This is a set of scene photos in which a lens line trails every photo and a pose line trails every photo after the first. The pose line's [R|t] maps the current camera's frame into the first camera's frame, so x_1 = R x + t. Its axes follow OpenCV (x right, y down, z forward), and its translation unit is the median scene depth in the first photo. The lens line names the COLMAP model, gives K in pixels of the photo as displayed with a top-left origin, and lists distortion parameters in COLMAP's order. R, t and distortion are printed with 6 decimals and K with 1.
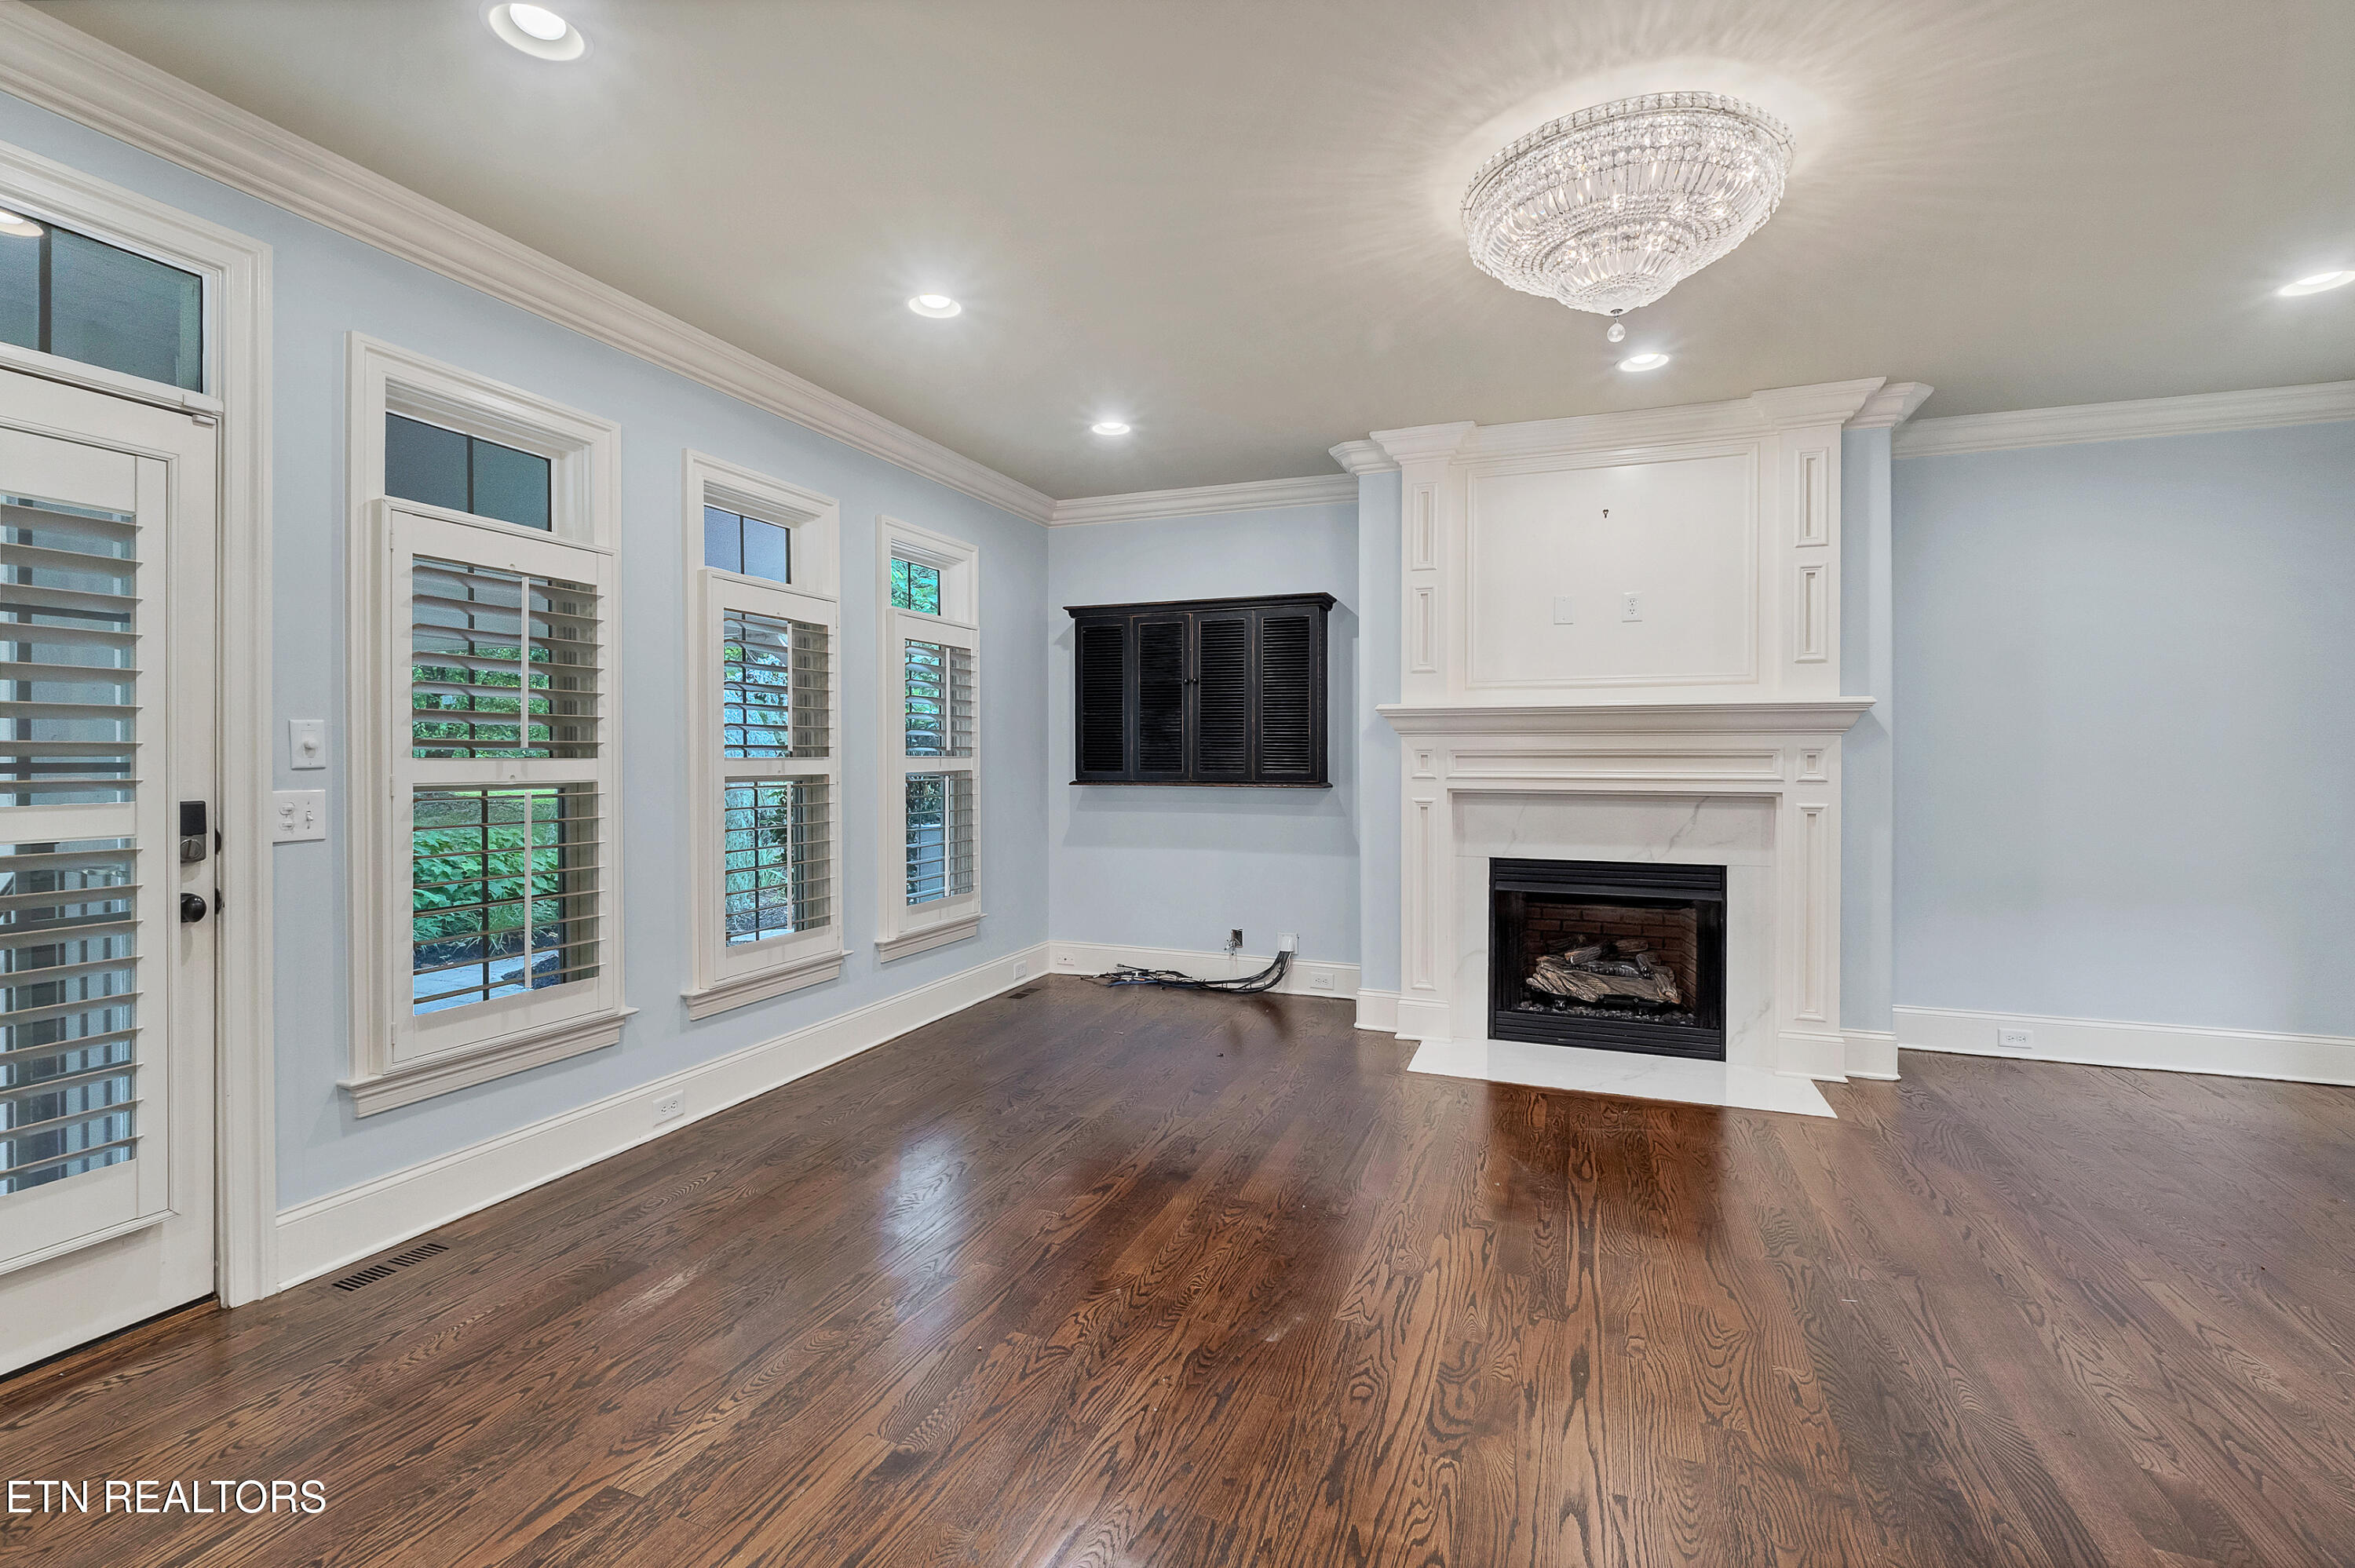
lens RADIAL K [[1021.9, 0, 1175.7], [0, 1021.9, 766.7], [0, 0, 1]] dist [-0.001423, -0.000207]
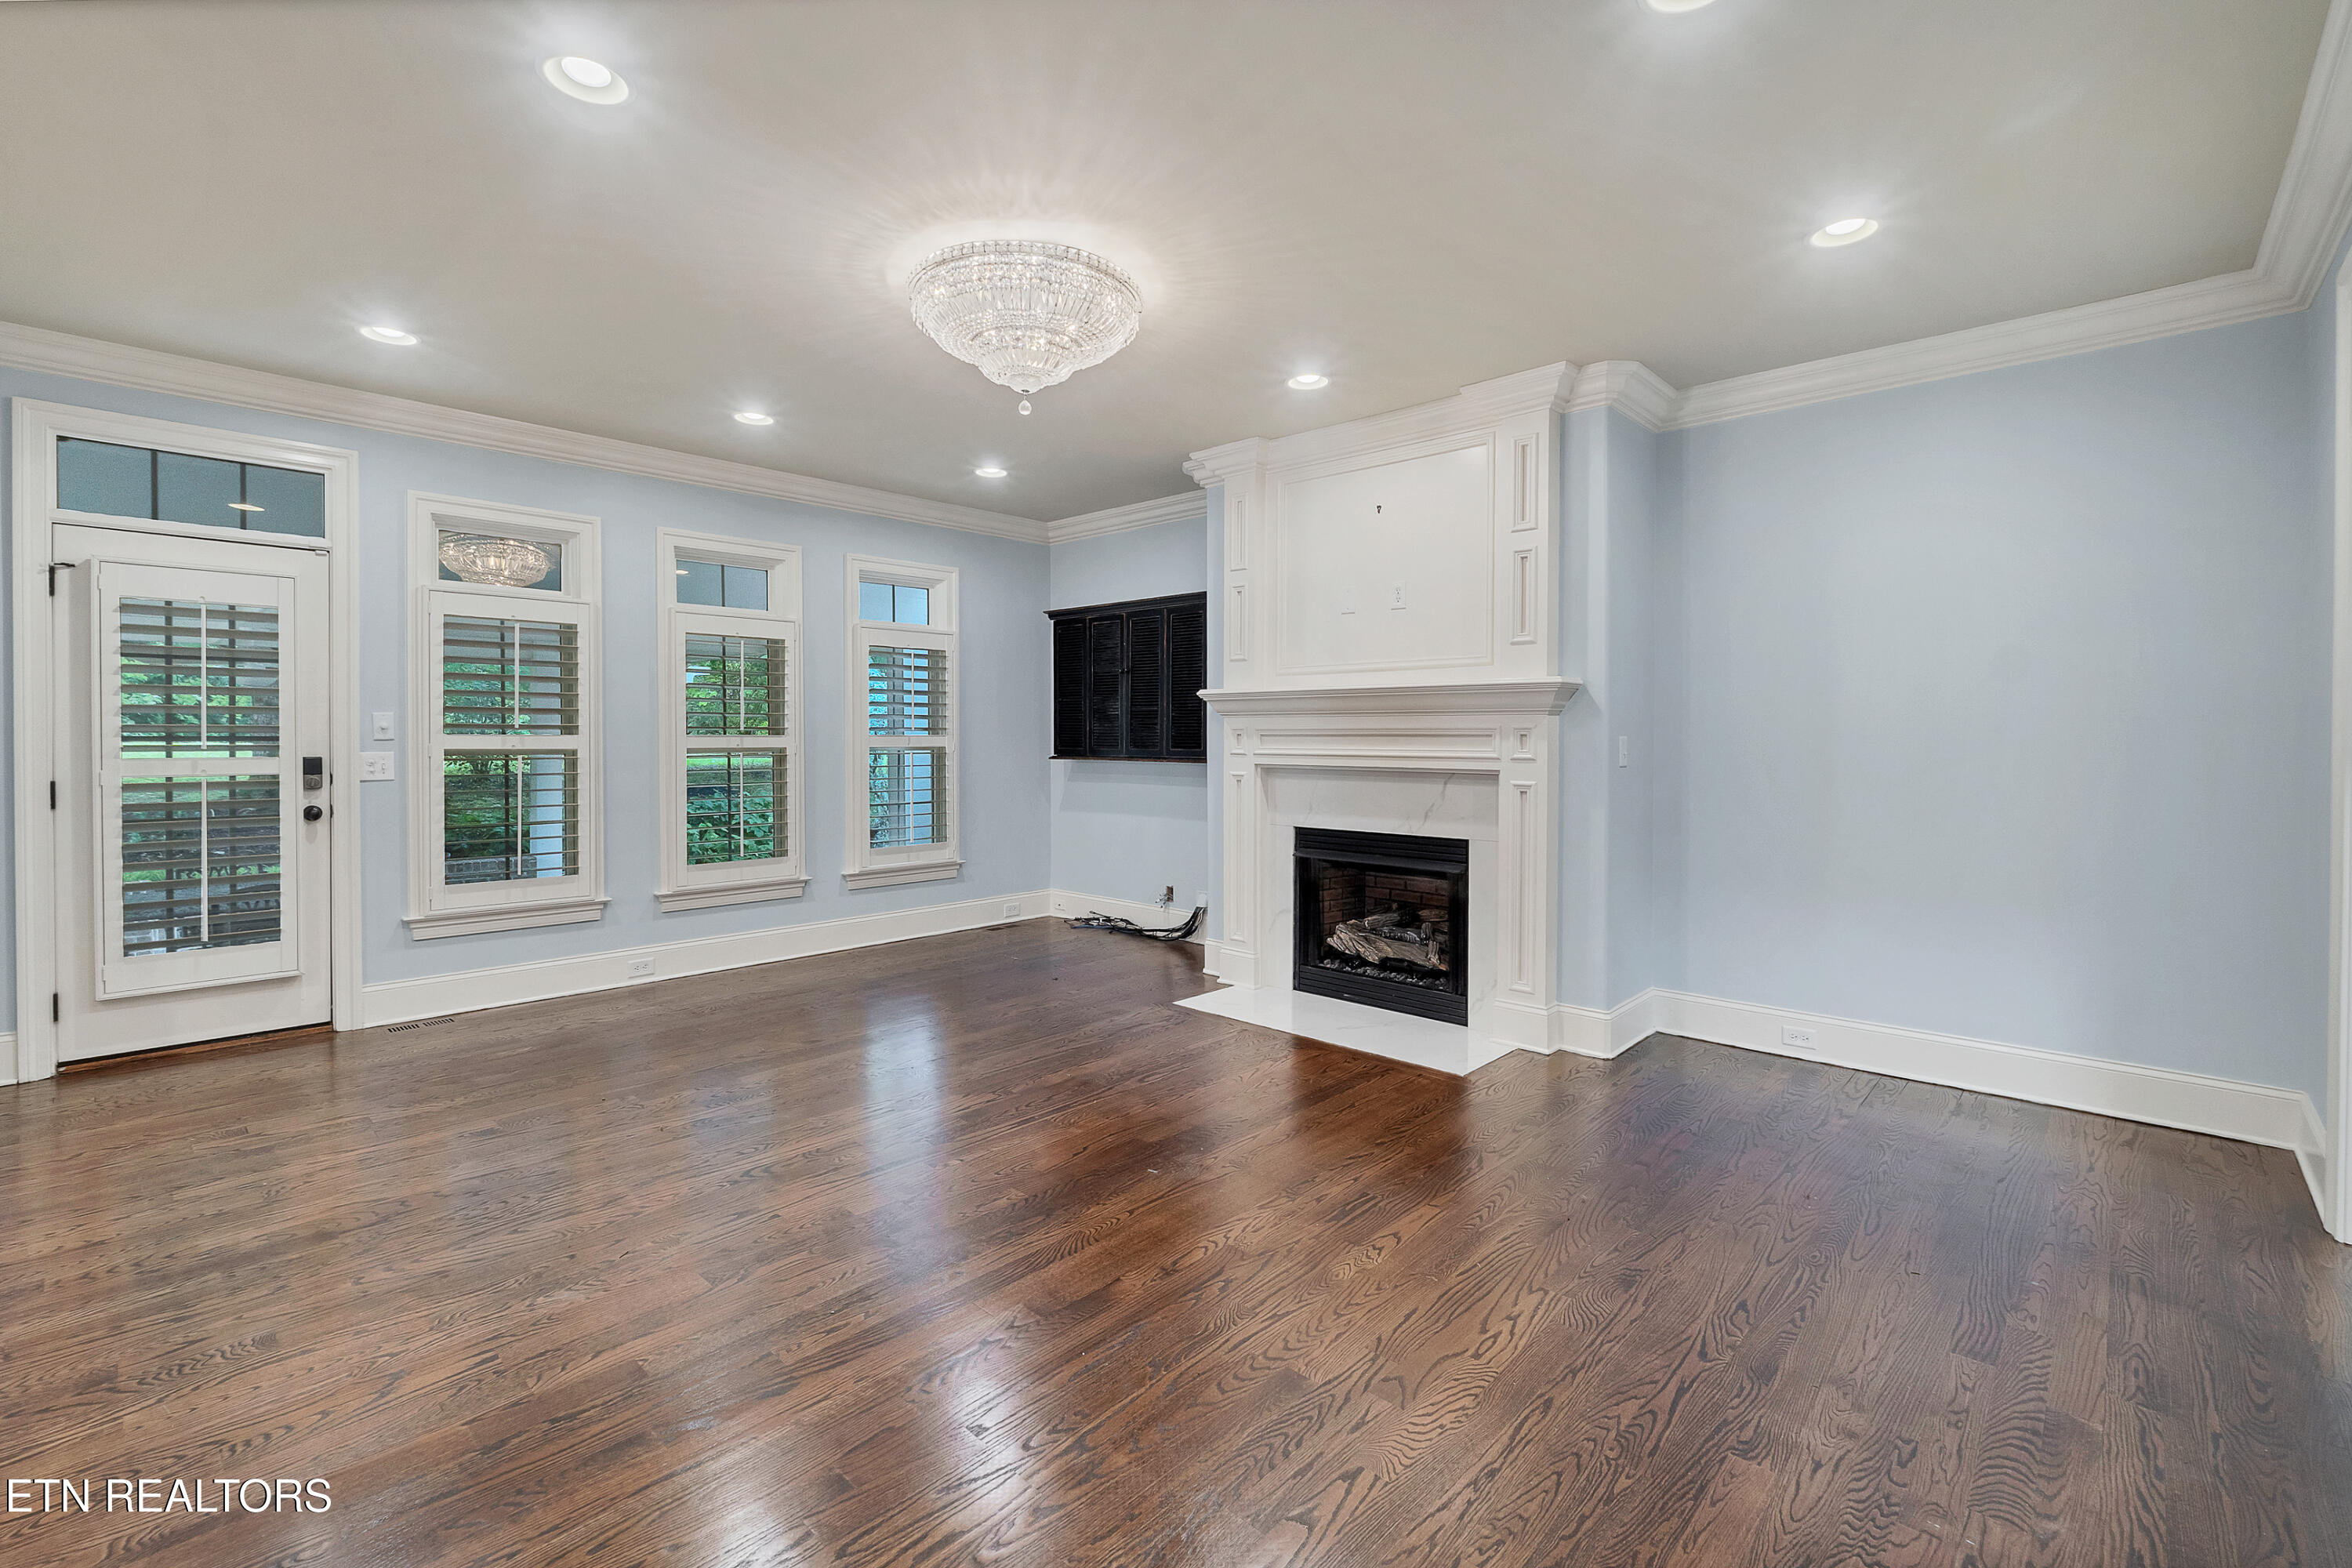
lens RADIAL K [[1018.8, 0, 1172.8], [0, 1018.8, 758.2], [0, 0, 1]] dist [-0.001040, -0.000075]
pose [[0.927298, 0.009145, -0.374213, 0.620233], [-0.005595, 0.999928, 0.010574, 0.003715], [0.374283, -0.007712, 0.927283, -0.076712]]
